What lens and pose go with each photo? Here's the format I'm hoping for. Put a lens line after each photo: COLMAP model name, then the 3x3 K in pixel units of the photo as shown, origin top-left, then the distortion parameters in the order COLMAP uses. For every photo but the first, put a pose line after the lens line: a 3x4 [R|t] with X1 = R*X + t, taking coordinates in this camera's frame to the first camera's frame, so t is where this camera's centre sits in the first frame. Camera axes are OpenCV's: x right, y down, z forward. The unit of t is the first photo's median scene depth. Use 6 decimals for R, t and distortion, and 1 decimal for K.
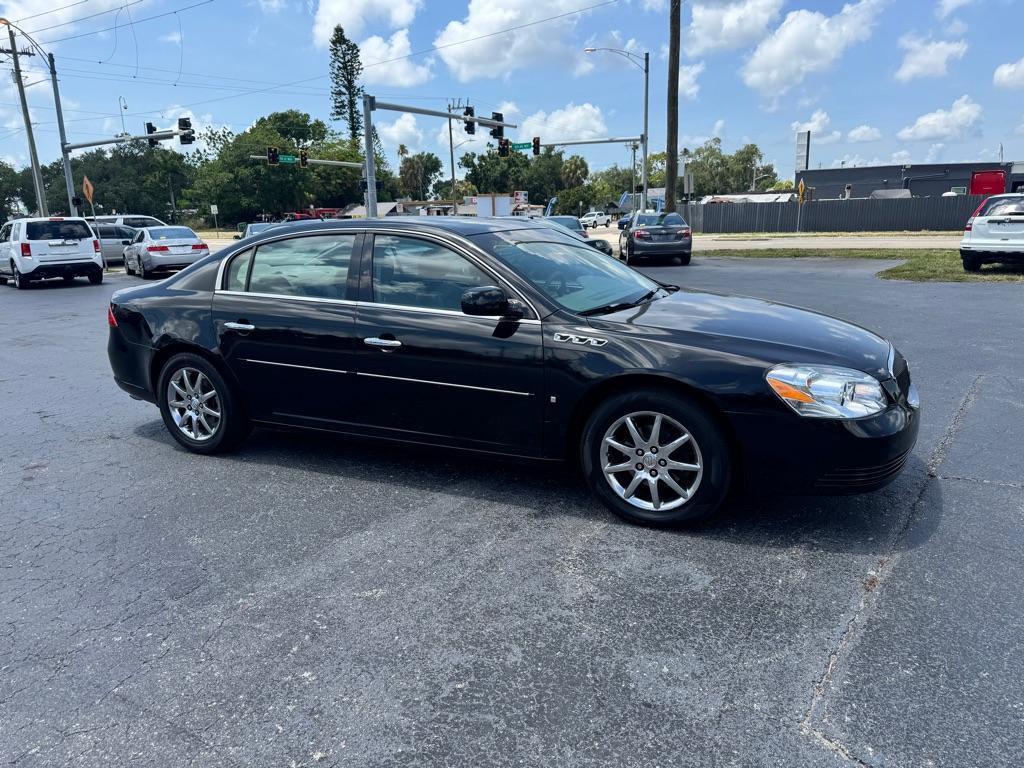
lens RADIAL K [[741.3, 0, 505.7], [0, 741.3, 391.5], [0, 0, 1]] dist [0.031943, -0.037971]
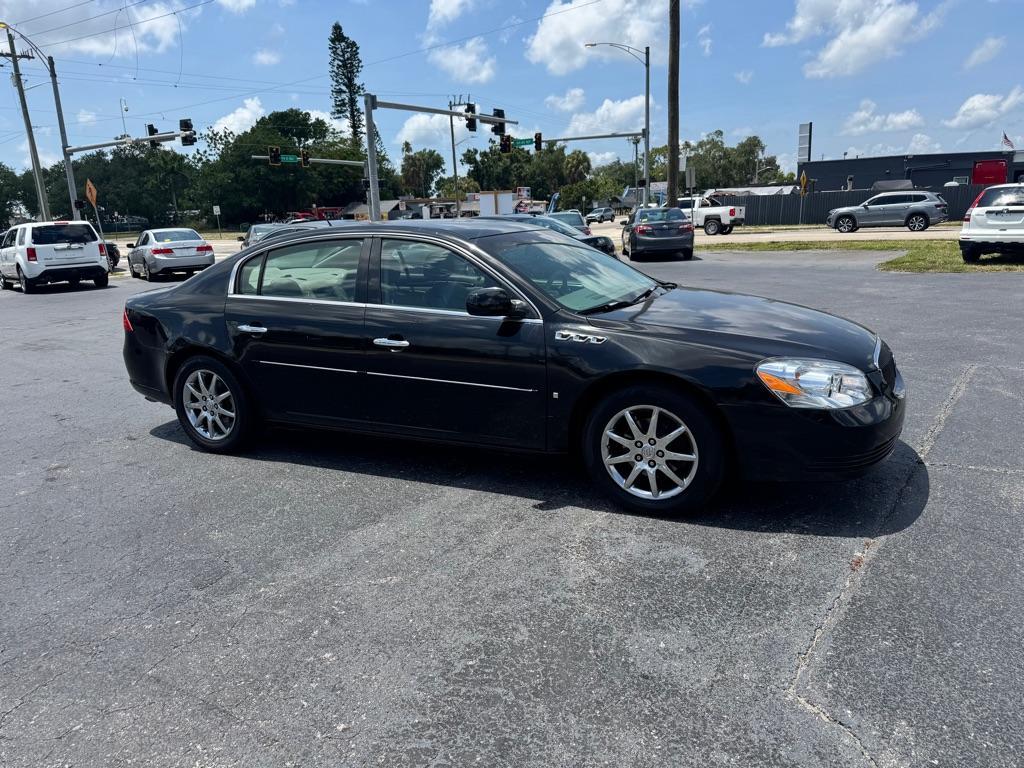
lens RADIAL K [[741.3, 0, 512.8], [0, 741.3, 398.6], [0, 0, 1]] dist [0.031943, -0.037971]
pose [[0.999880, -0.015369, 0.001698, 0.001719], [0.015343, 0.999780, 0.014308, -0.000180], [-0.001918, -0.014280, 0.999896, -0.040621]]
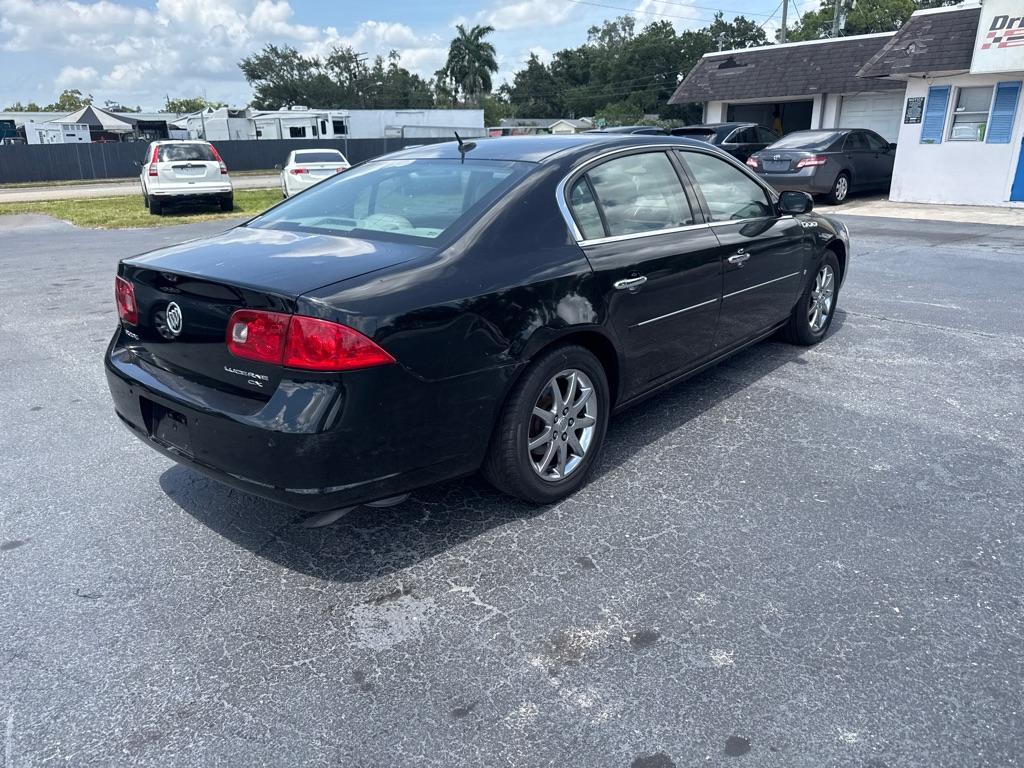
lens RADIAL K [[741.3, 0, 535.1], [0, 741.3, 374.0], [0, 0, 1]] dist [0.031943, -0.037971]
pose [[0.196570, -0.269239, 0.942799, -1.200095], [0.240608, 0.945404, 0.219817, -0.201922], [-0.950509, 0.183636, 0.250619, 1.016879]]
